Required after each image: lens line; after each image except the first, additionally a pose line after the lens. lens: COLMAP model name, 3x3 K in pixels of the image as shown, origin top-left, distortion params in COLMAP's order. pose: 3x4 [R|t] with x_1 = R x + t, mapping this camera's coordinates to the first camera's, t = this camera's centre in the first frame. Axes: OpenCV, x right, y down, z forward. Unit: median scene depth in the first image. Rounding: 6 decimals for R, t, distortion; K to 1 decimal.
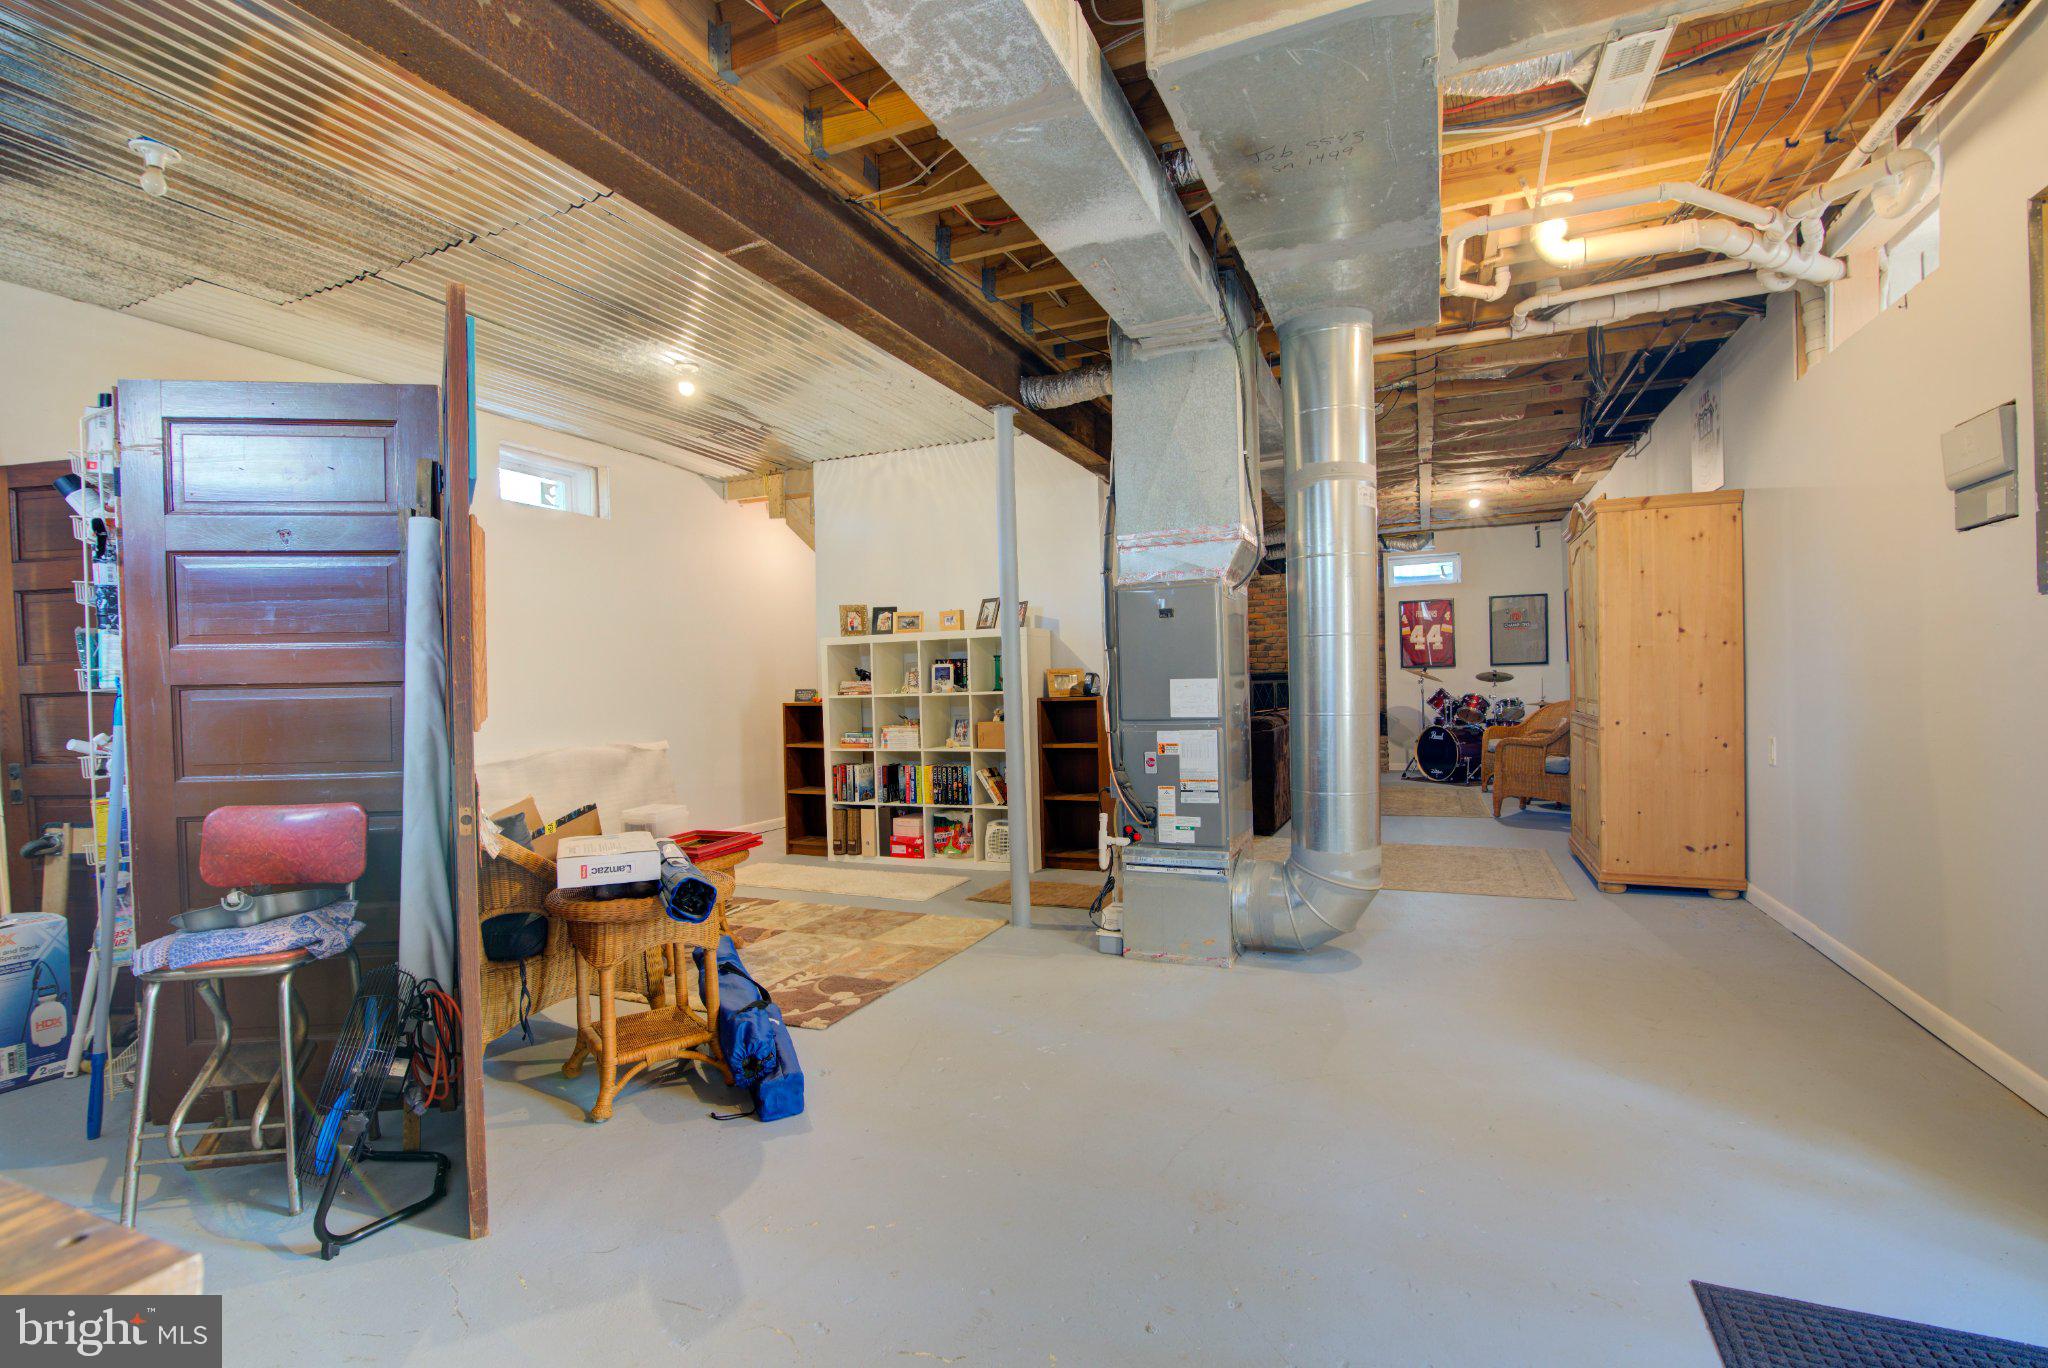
lens RADIAL K [[932.2, 0, 1024.7], [0, 932.2, 690.7], [0, 0, 1]] dist [-0.019687, 0.002063]
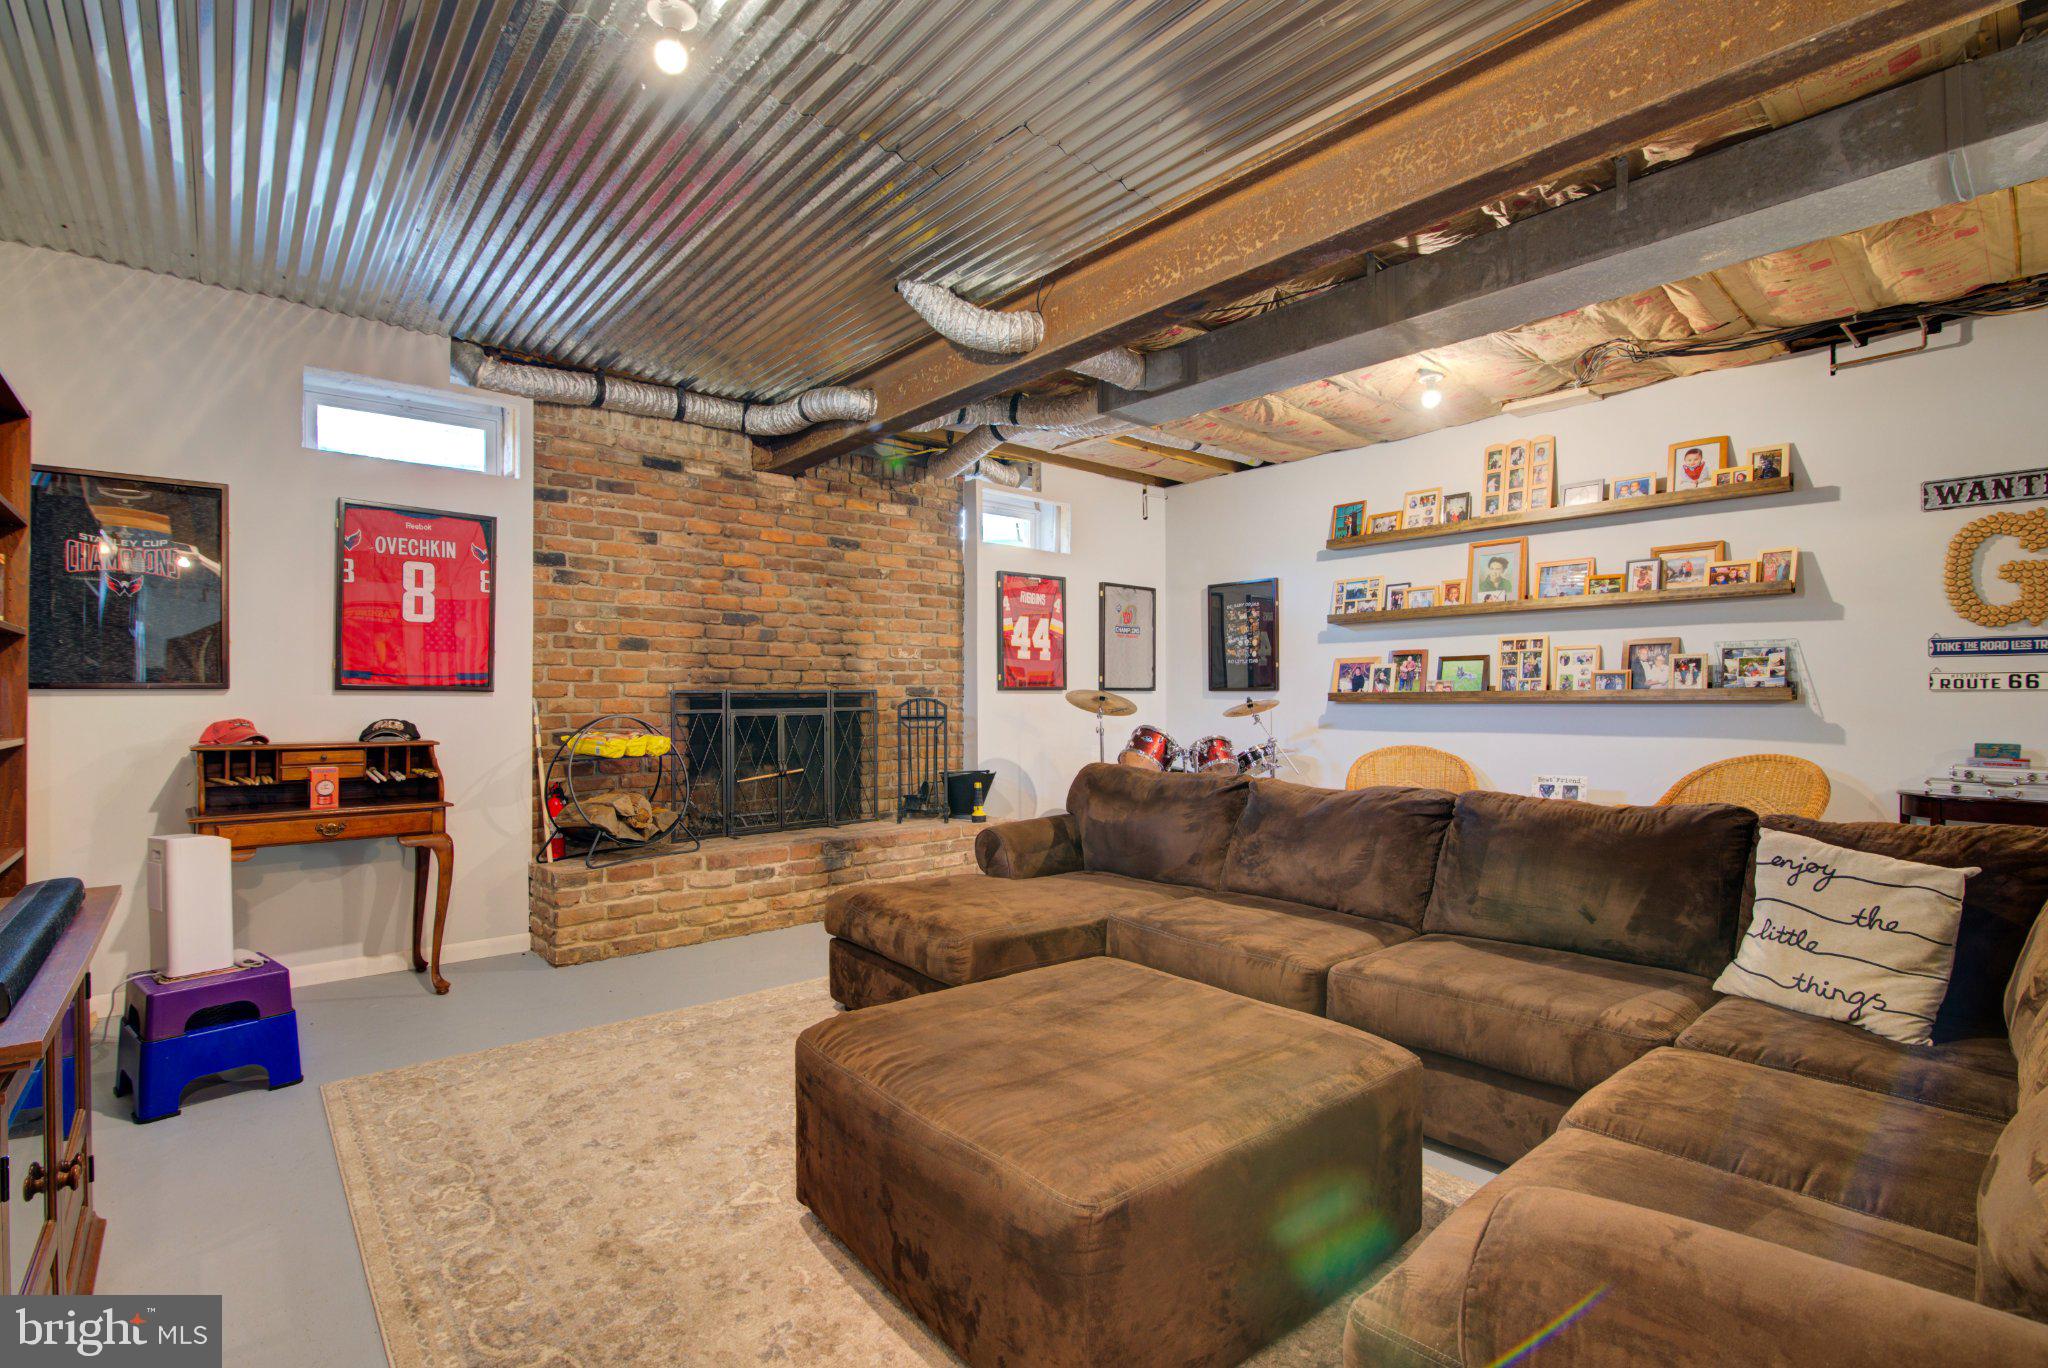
lens RADIAL K [[932.2, 0, 1029.9], [0, 932.2, 690.6], [0, 0, 1]] dist [-0.019687, 0.002063]
pose [[0.425279, 0.033167, 0.904454, -0.092796], [0.000670, 0.999317, -0.036961, -0.003519], [-0.905062, 0.016325, 0.424966, 0.757342]]
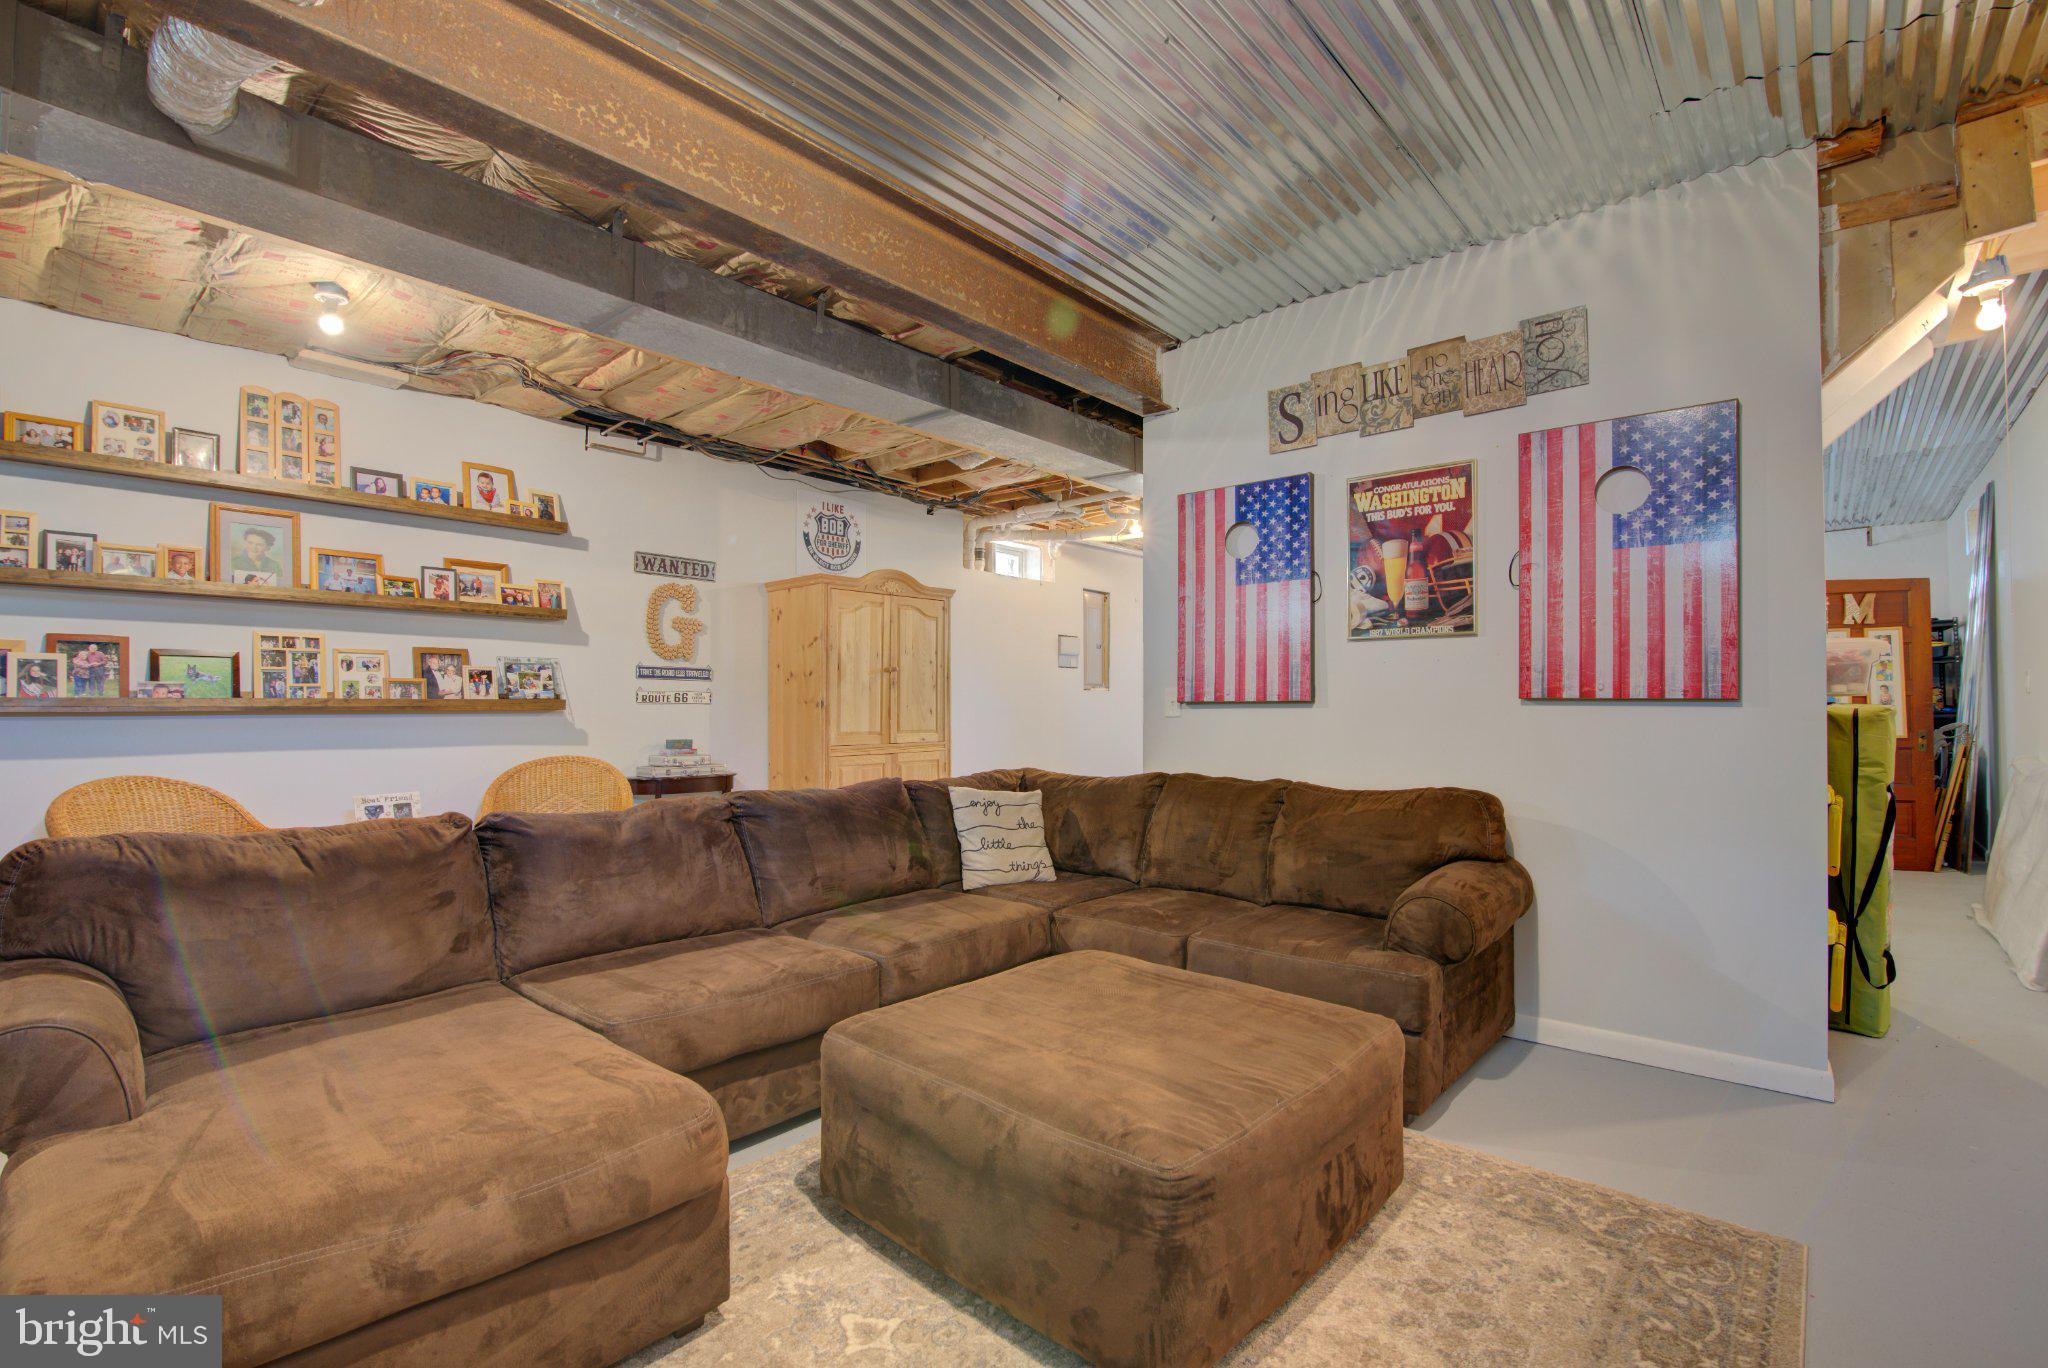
lens RADIAL K [[932.2, 0, 1016.8], [0, 932.2, 697.3], [0, 0, 1]] dist [-0.019687, 0.002063]
pose [[-0.951204, 0.030662, 0.307035, 0.033955], [0.028582, 0.999528, -0.011271, -0.008183], [-0.307236, -0.001945, -0.951631, 1.007435]]
